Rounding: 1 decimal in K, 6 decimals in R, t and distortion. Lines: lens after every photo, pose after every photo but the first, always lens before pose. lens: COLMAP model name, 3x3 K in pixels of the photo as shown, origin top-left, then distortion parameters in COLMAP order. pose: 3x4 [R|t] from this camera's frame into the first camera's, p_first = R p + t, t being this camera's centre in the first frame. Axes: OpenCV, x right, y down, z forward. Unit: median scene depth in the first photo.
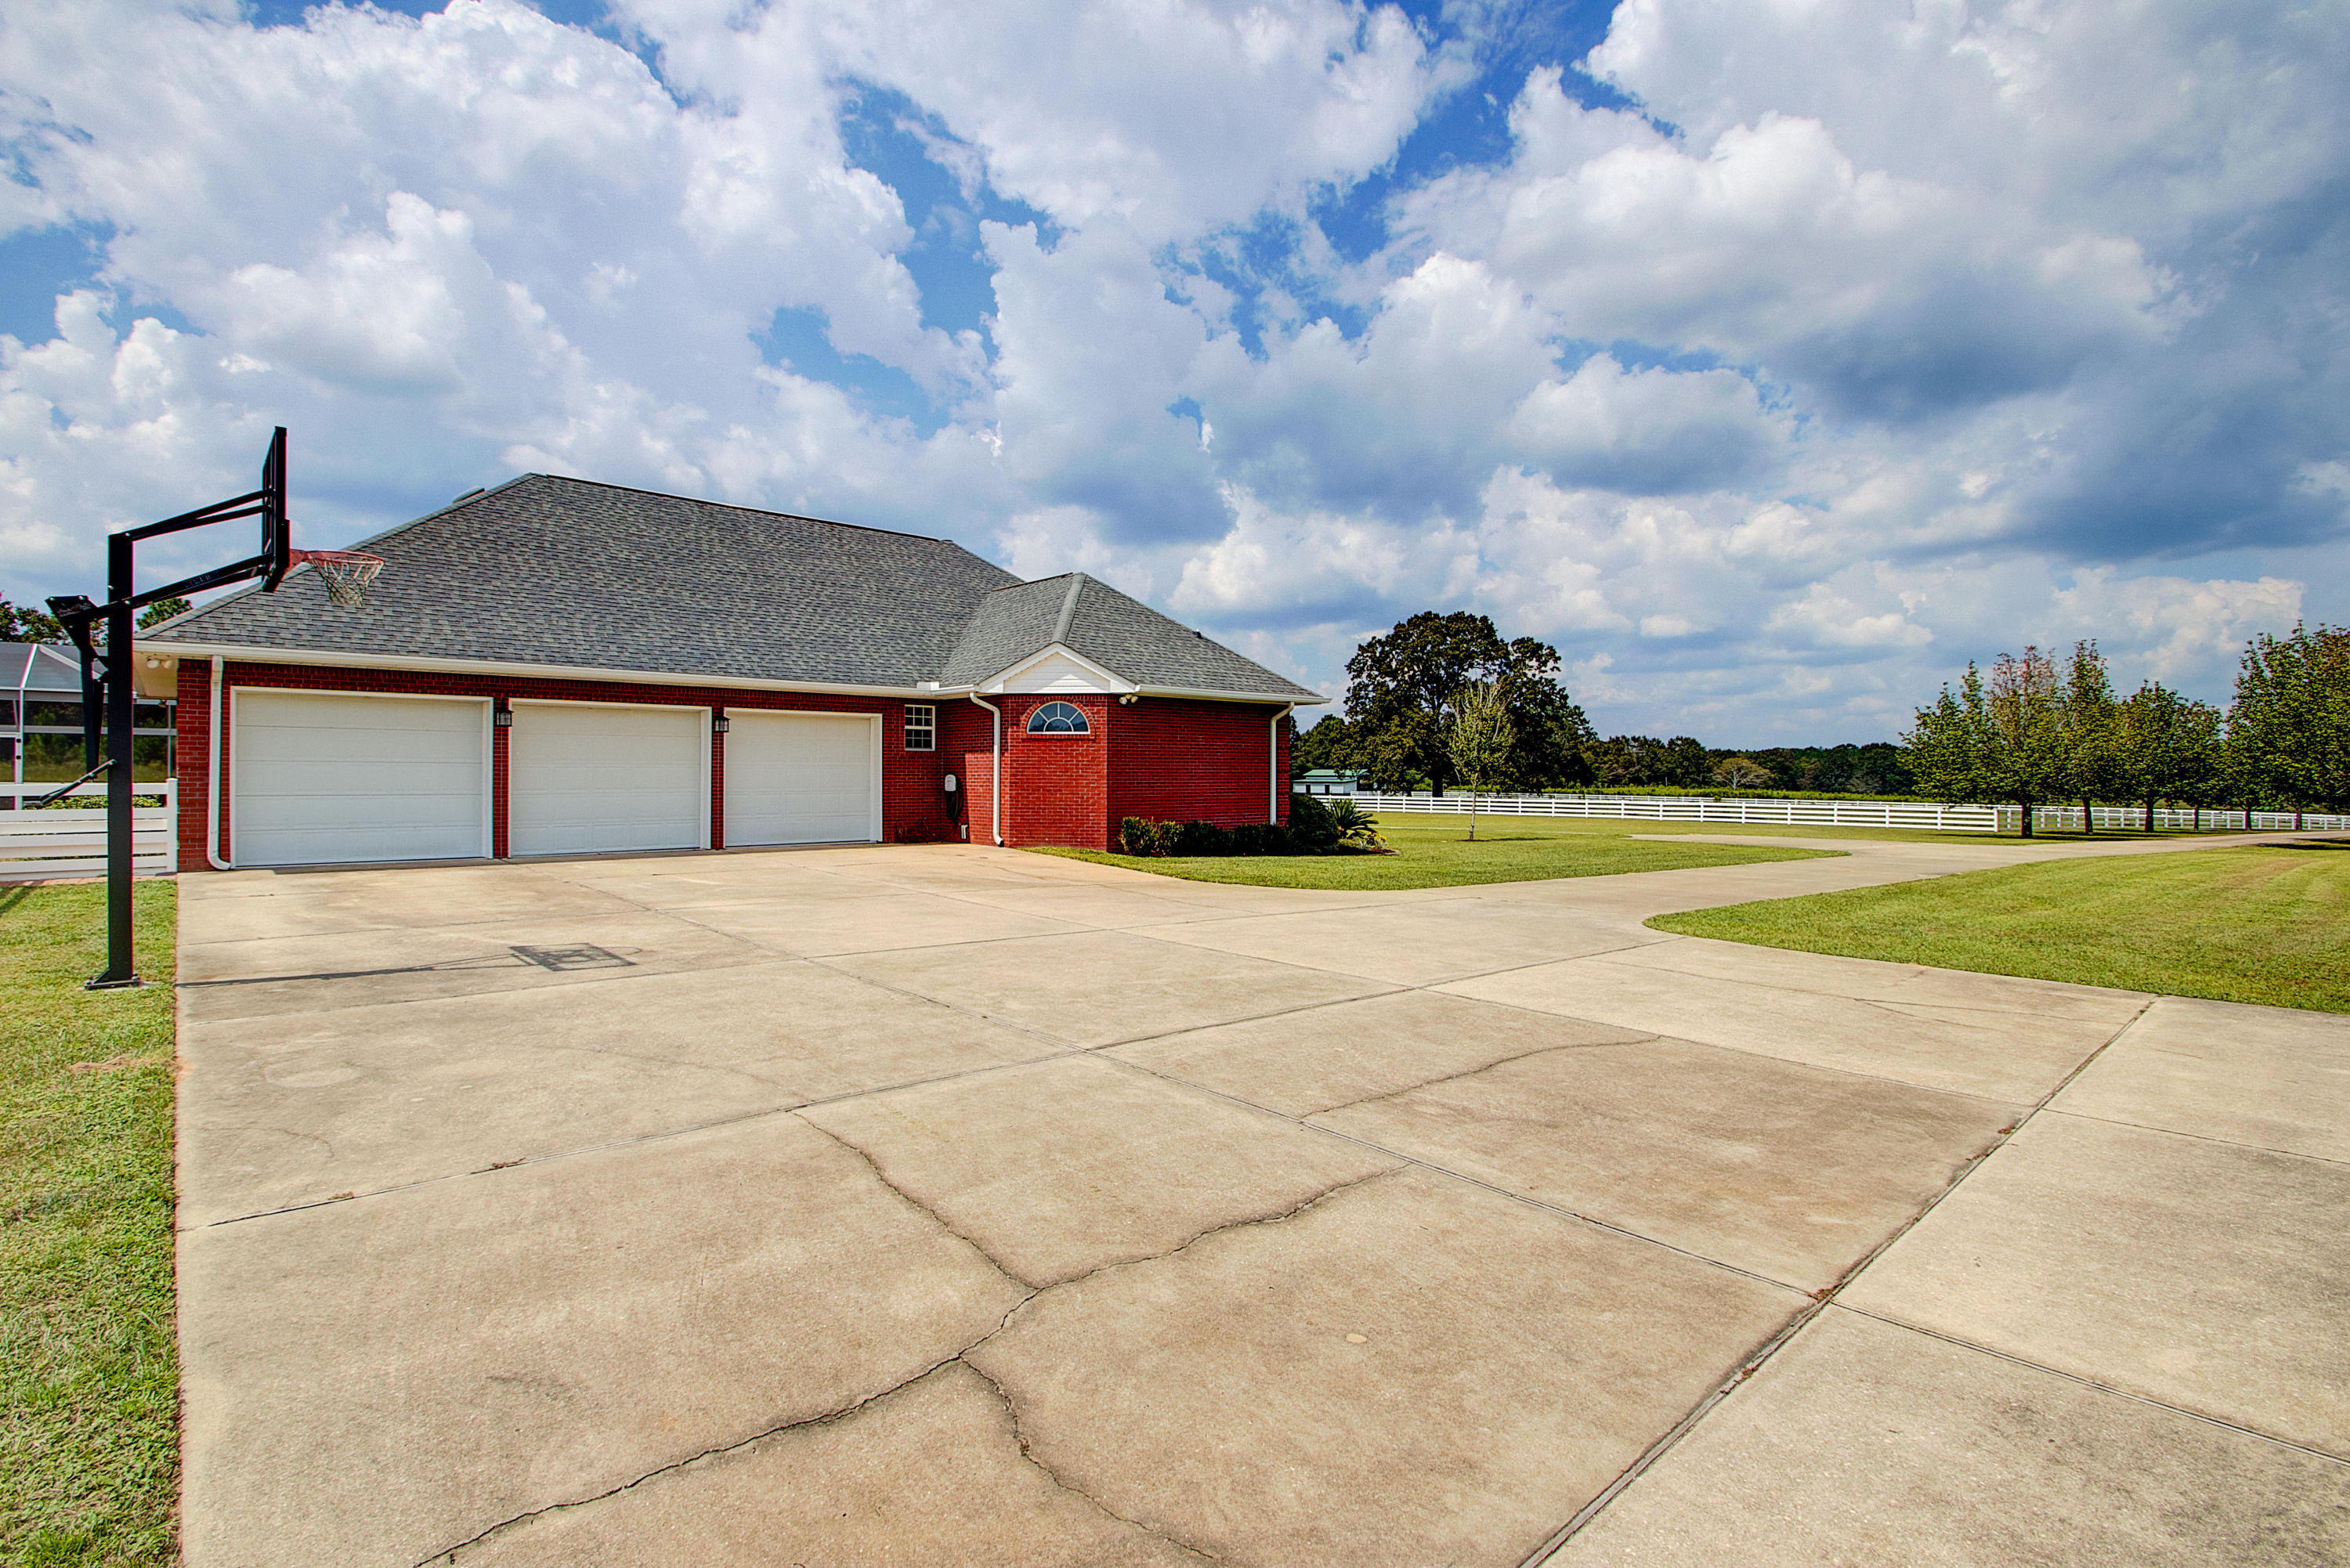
lens RADIAL K [[1104.7, 0, 1172.0], [0, 1104.7, 782.1], [0, 0, 1]] dist [0.021373, -0.001496]
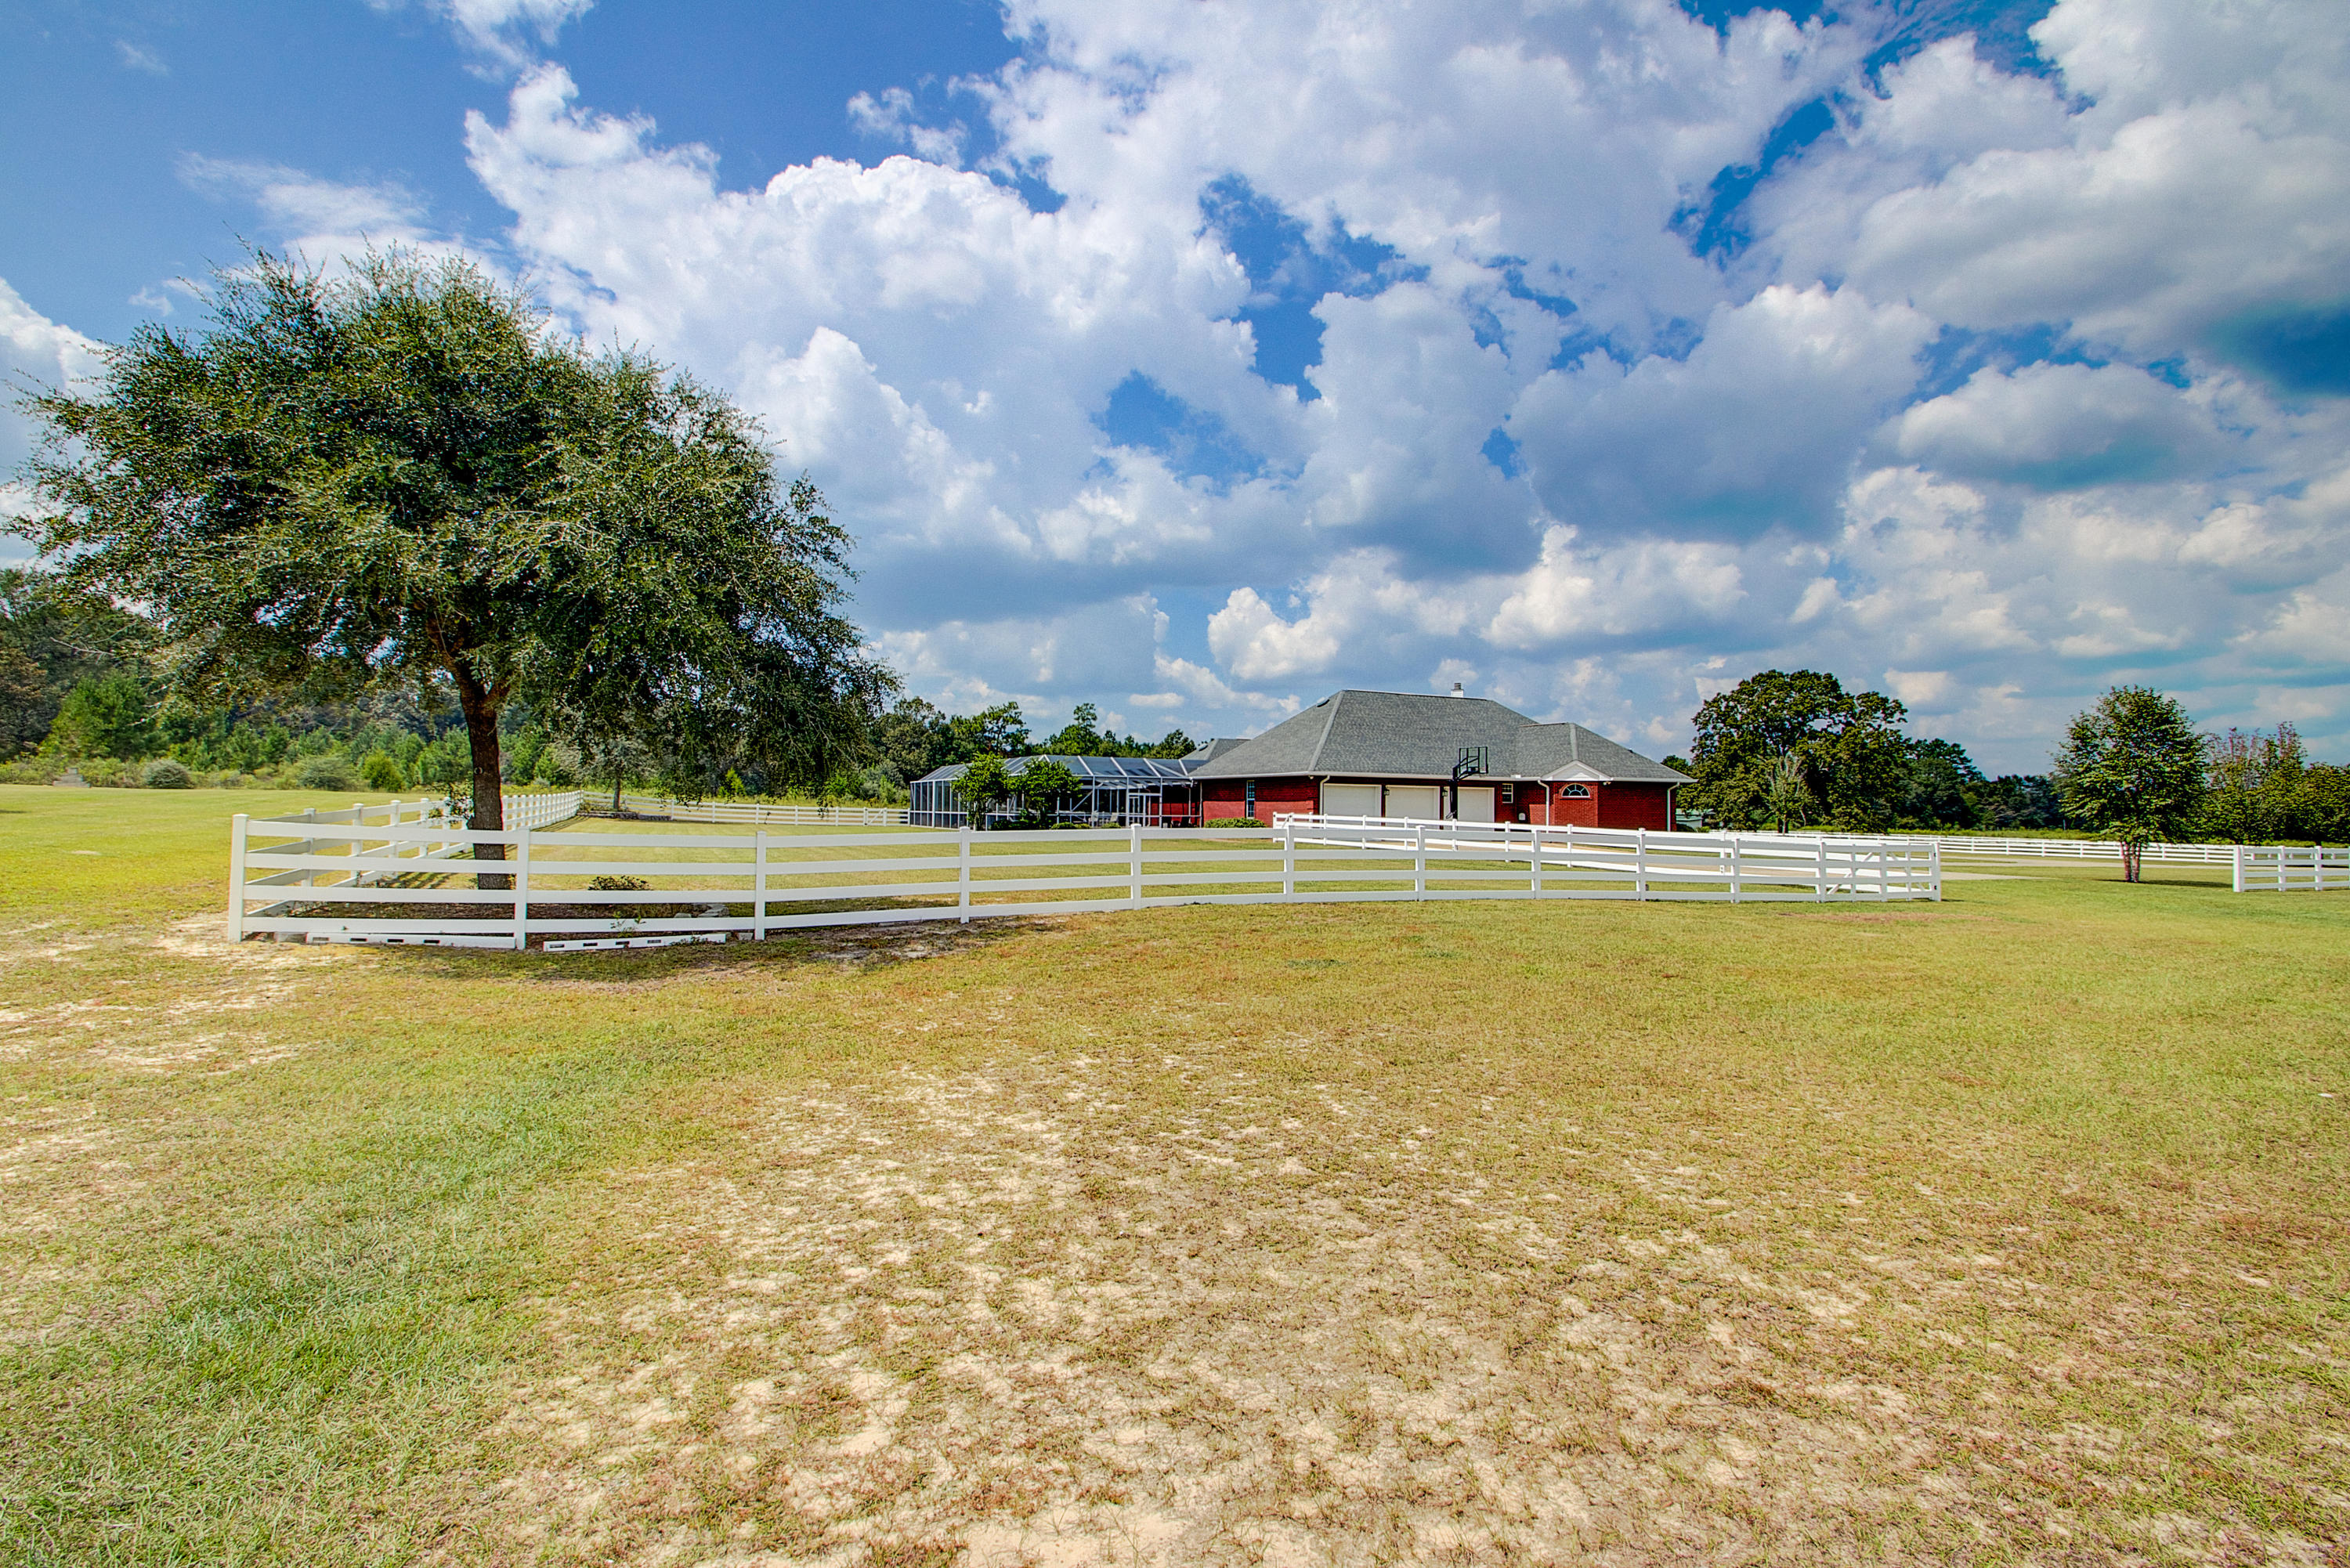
lens RADIAL K [[1104.7, 0, 1166.0], [0, 1104.7, 781.8], [0, 0, 1]] dist [0.021373, -0.001496]
pose [[0.960552, -0.000646, -0.278101, -0.046004], [-0.008675, 0.999441, -0.032283, 0.001404], [0.277966, 0.033422, 0.960009, -0.249852]]
